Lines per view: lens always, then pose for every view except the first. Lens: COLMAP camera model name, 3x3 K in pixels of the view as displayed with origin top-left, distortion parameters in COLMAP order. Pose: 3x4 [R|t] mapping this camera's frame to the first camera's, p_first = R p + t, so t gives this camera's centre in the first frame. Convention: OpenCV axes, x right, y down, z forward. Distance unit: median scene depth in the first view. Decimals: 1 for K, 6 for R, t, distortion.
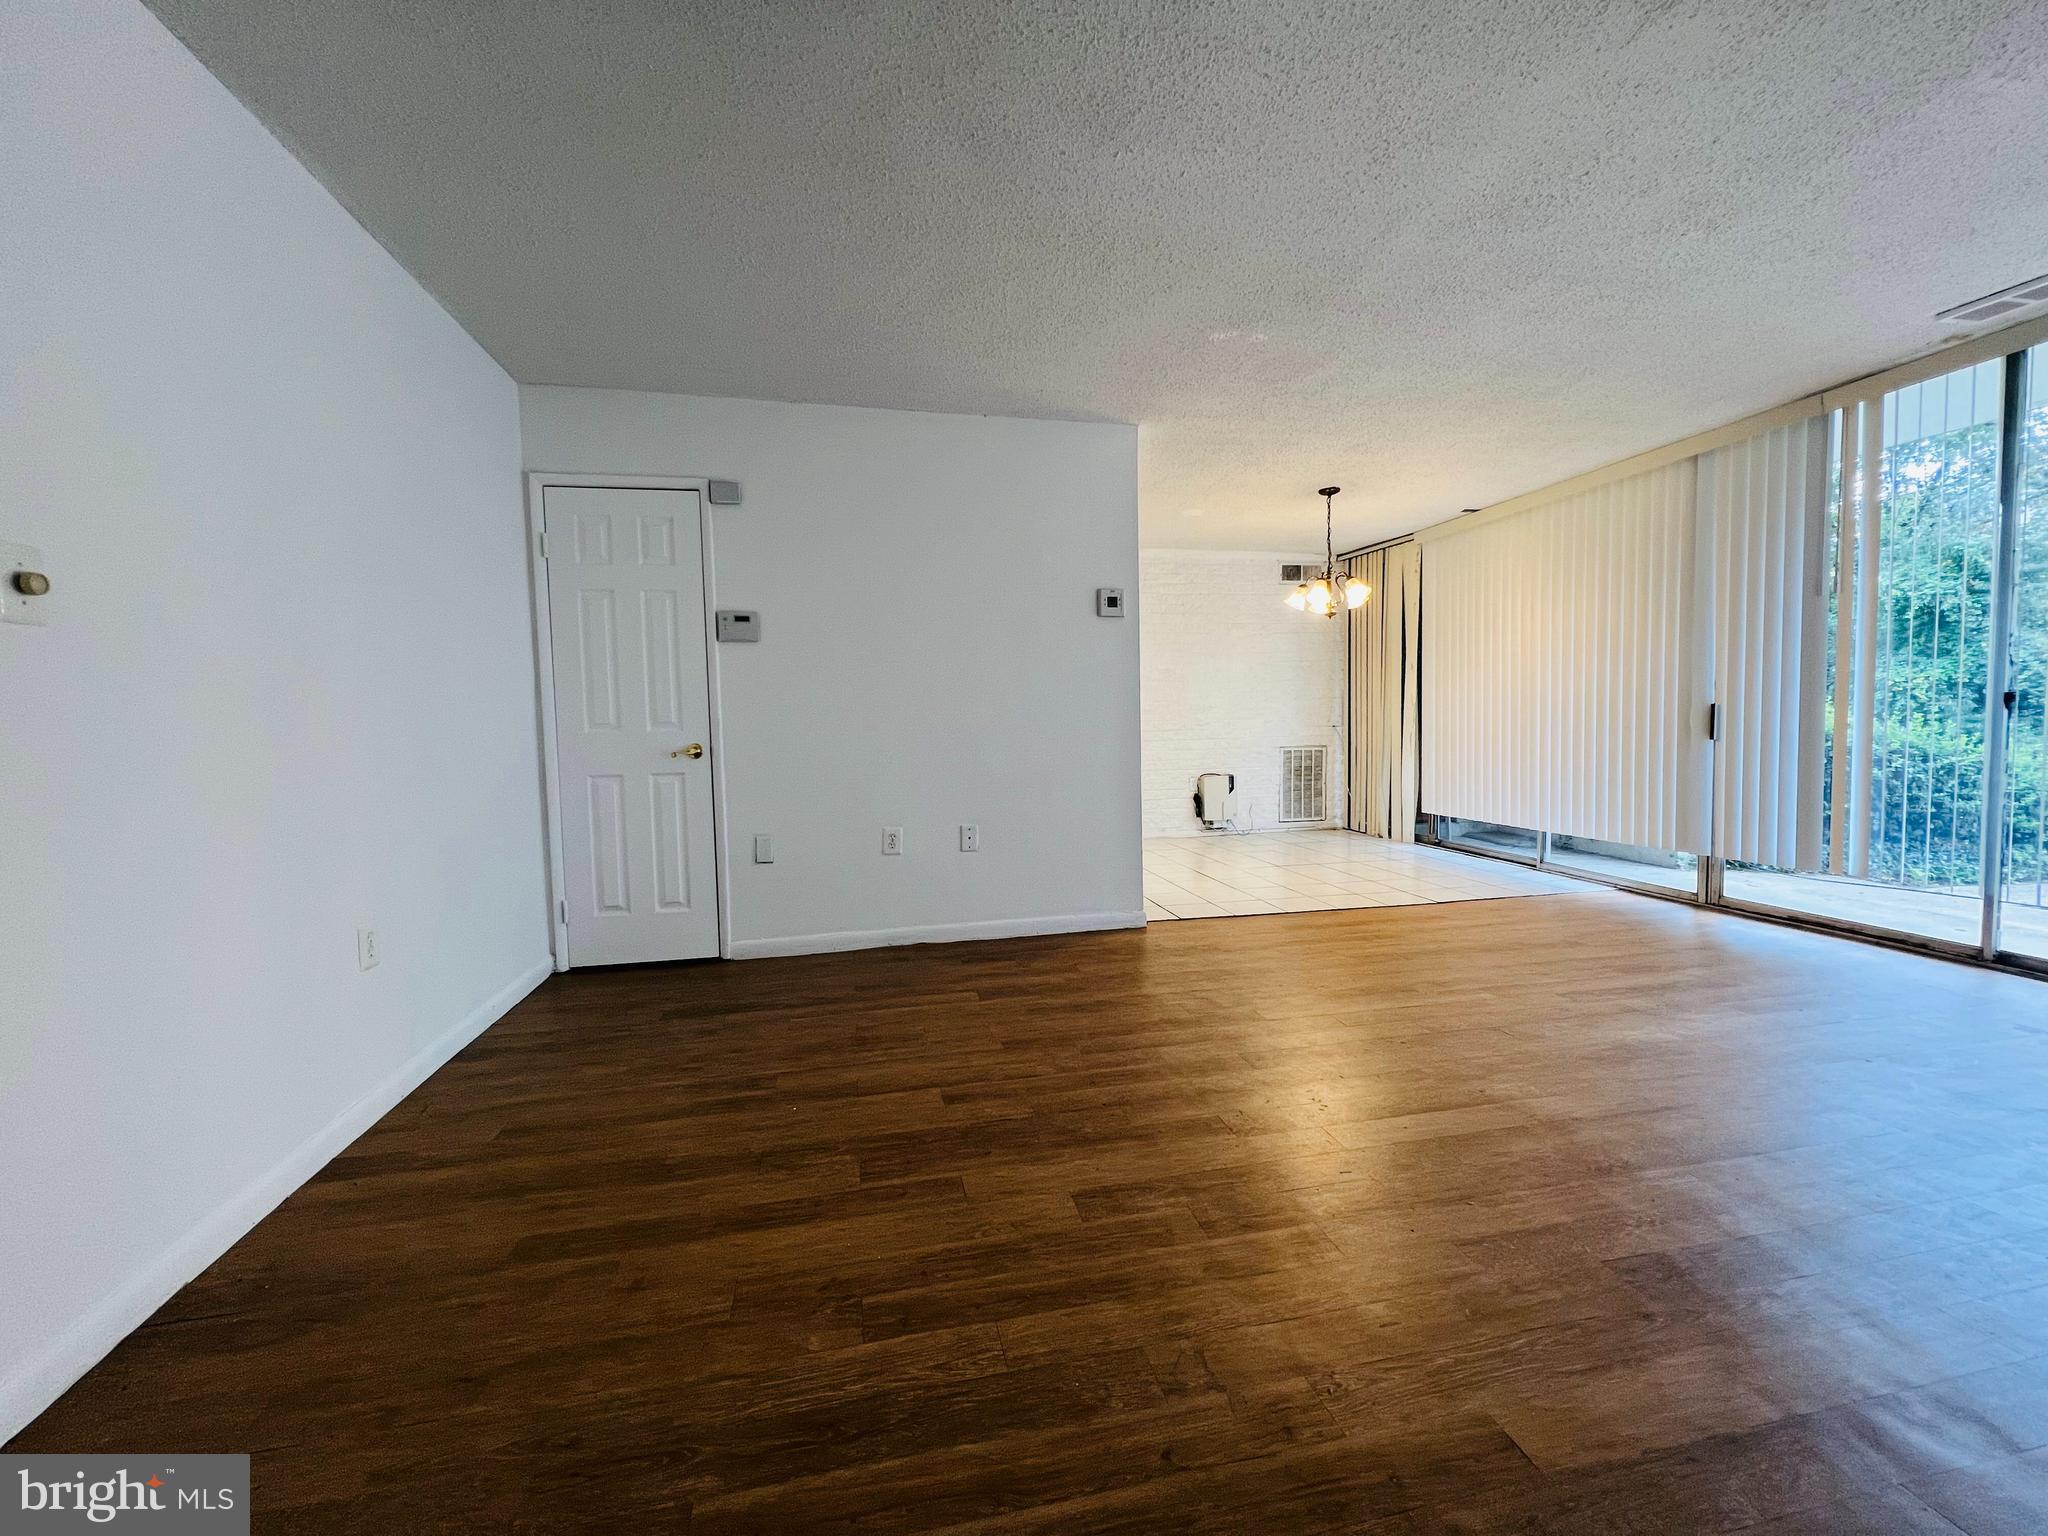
lens RADIAL K [[818.7, 0, 1021.2], [0, 818.7, 764.1], [0, 0, 1]] dist [-0.001034, 0.000297]
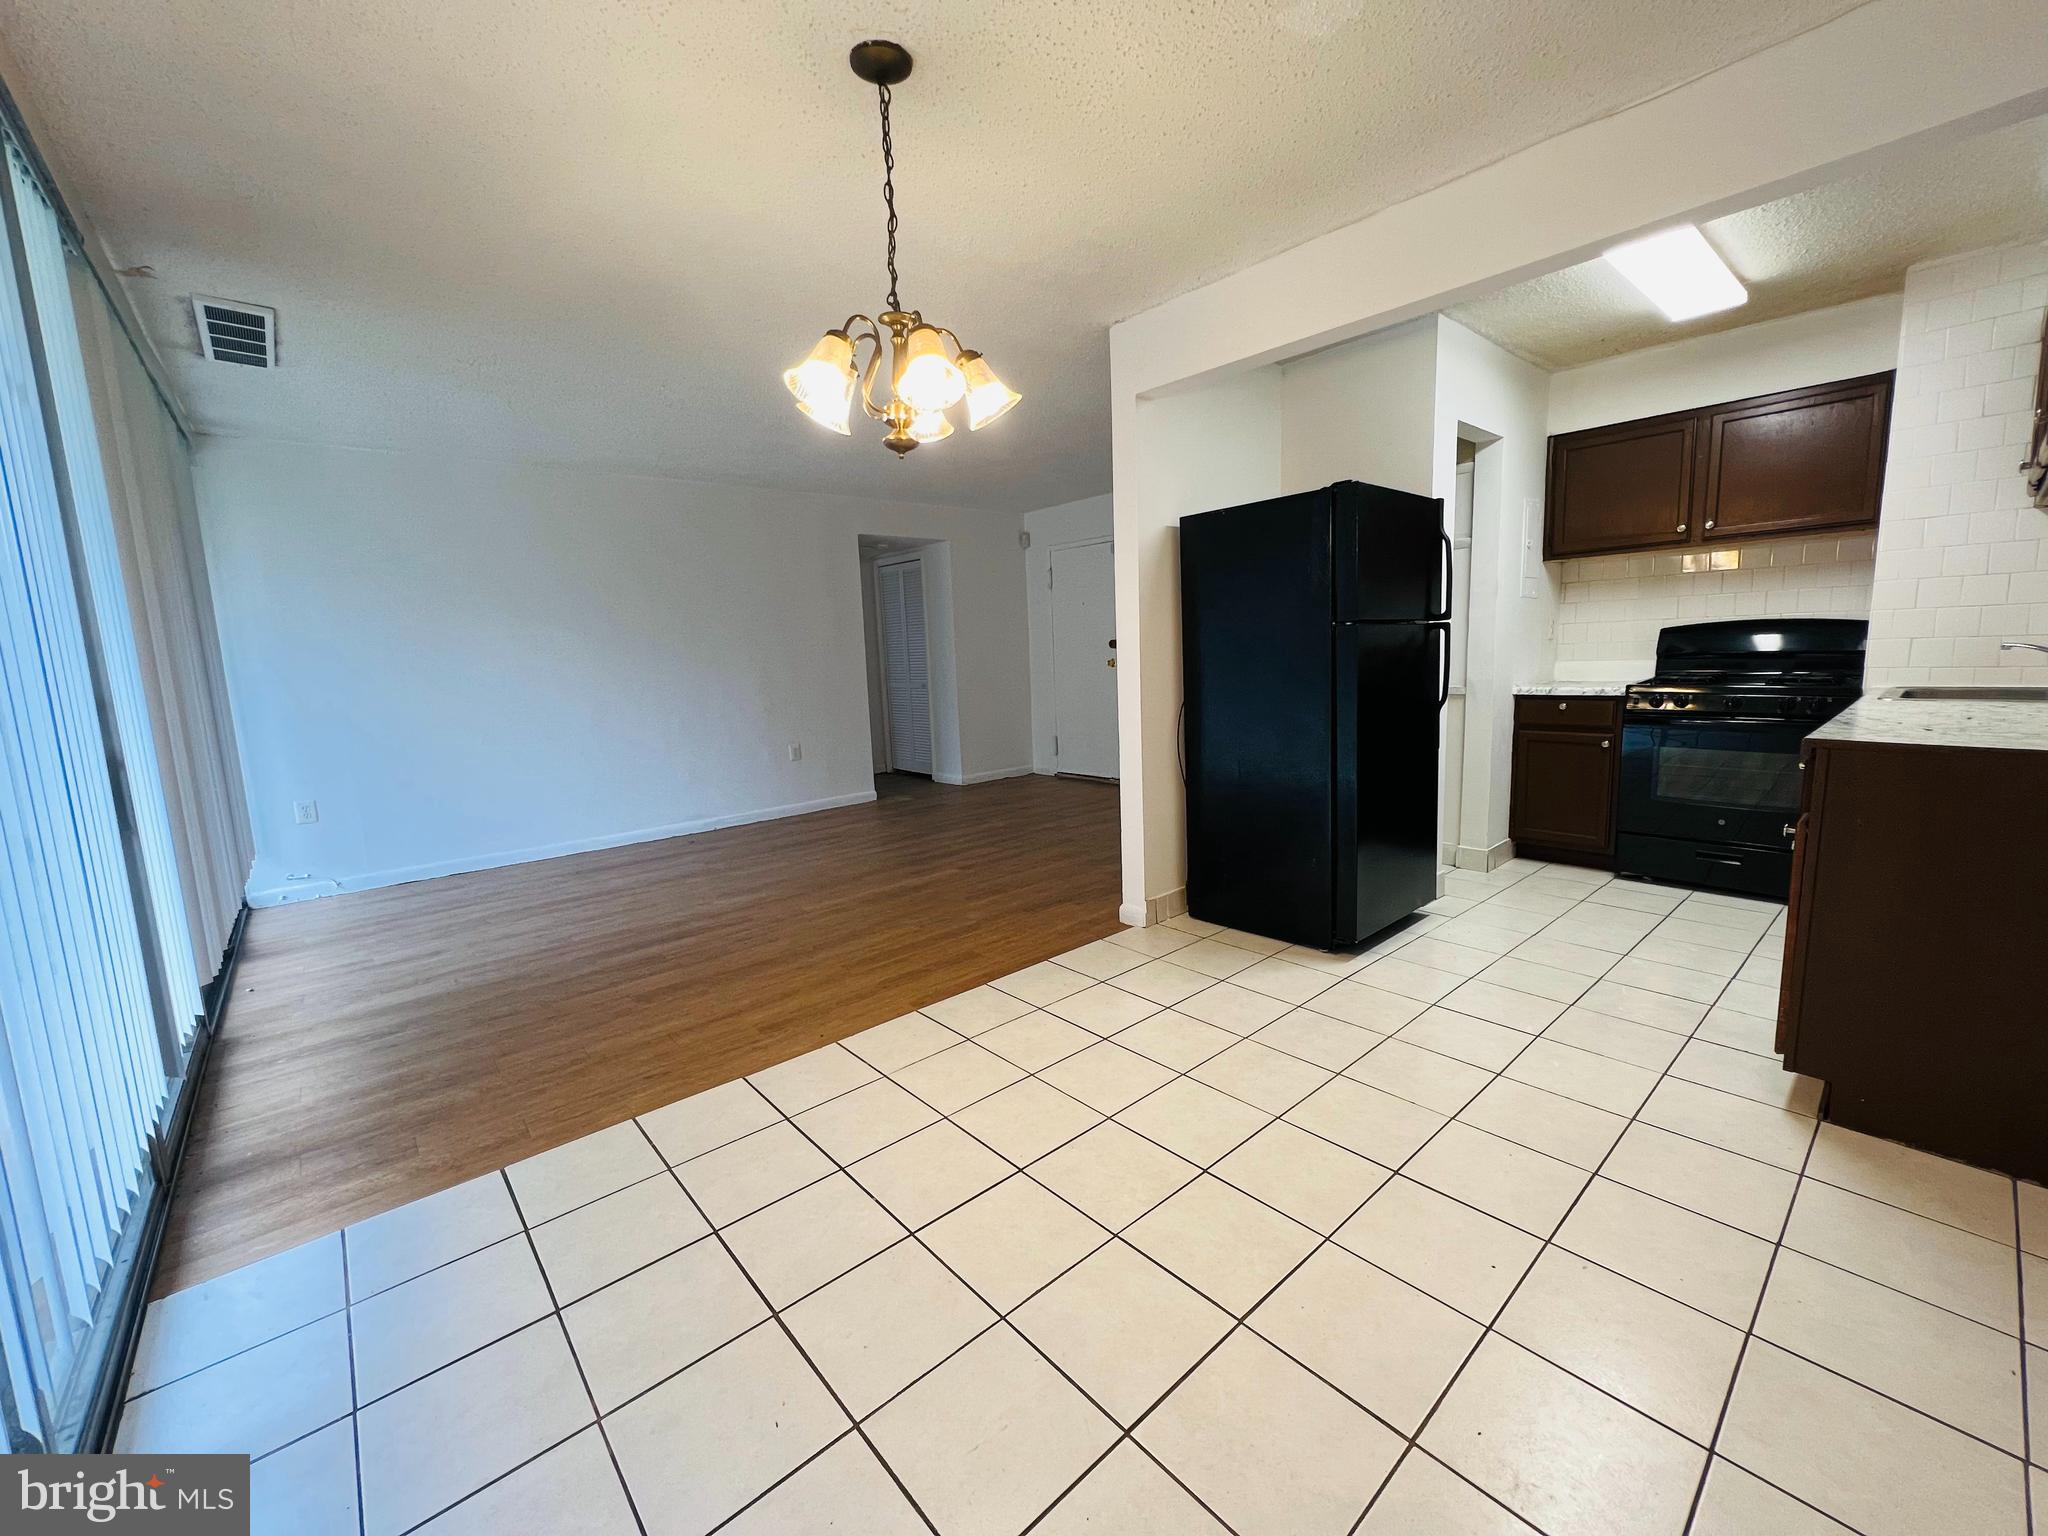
lens RADIAL K [[818.7, 0, 1021.2], [0, 818.7, 764.1], [0, 0, 1]] dist [-0.001034, 0.000297]
pose [[-0.871928, 0.123031, -0.473924, 0.734061], [0.030890, 0.979811, 0.197527, -0.164937], [0.488658, 0.157590, -0.858125, 1.918158]]
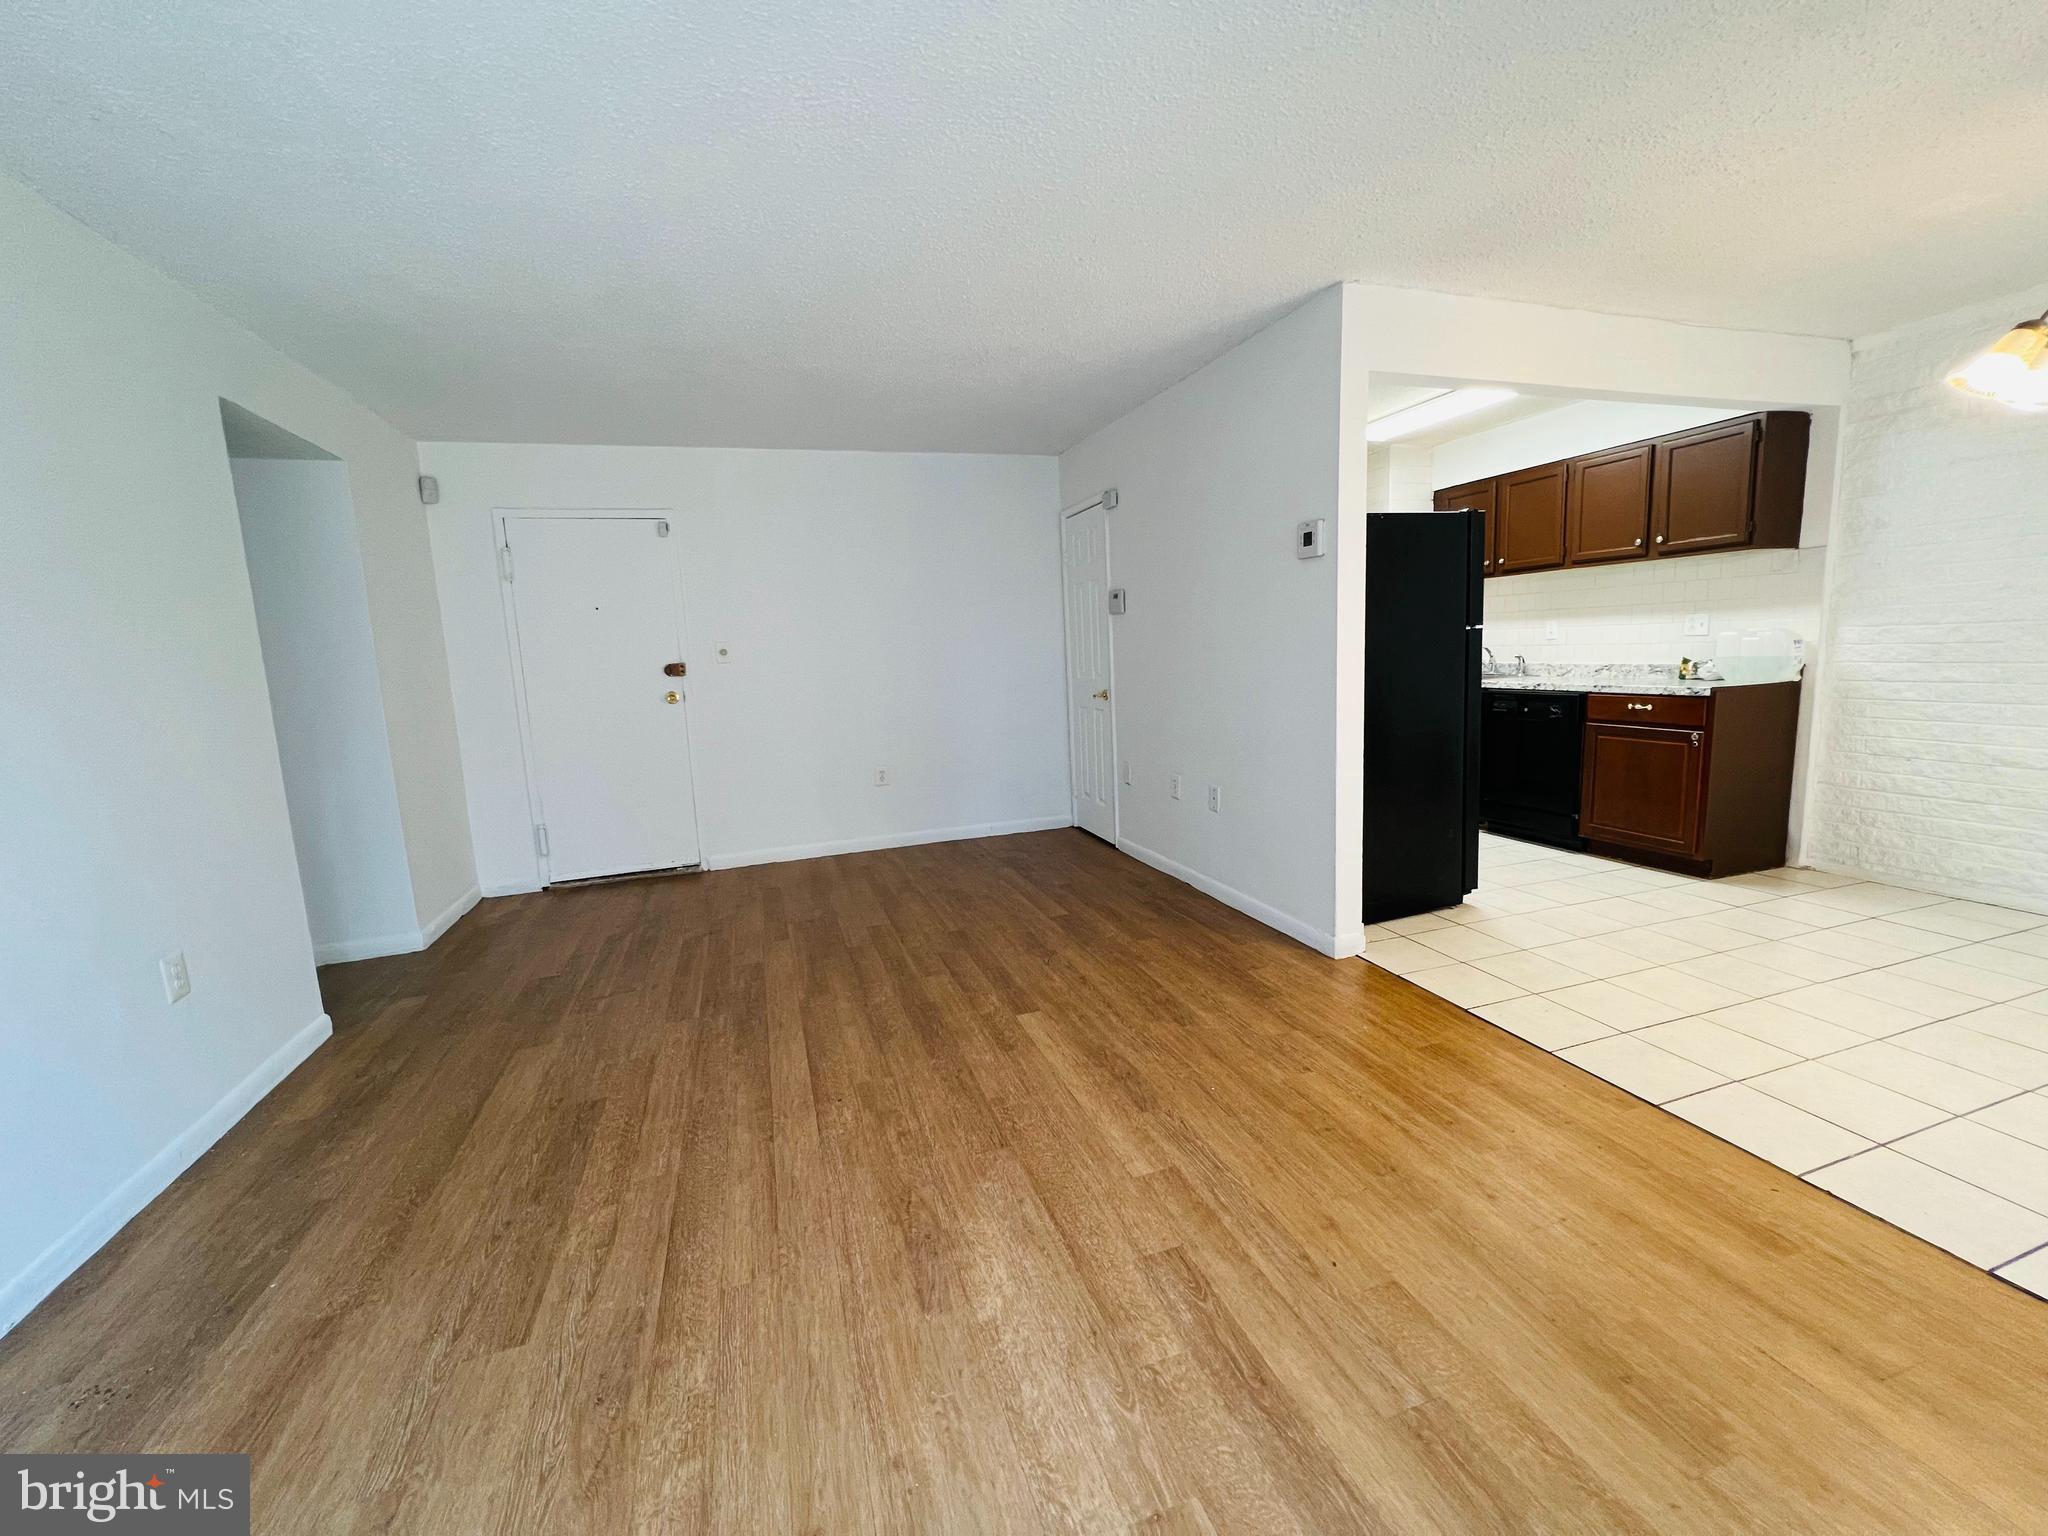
lens RADIAL K [[818.7, 0, 1021.2], [0, 818.7, 764.1], [0, 0, 1]] dist [-0.001034, 0.000297]
pose [[0.114956, 0.156411, -0.980979, 0.972772], [-0.011705, 0.987671, 0.156106, -0.115747], [0.993302, -0.006463, 0.115370, 0.704571]]
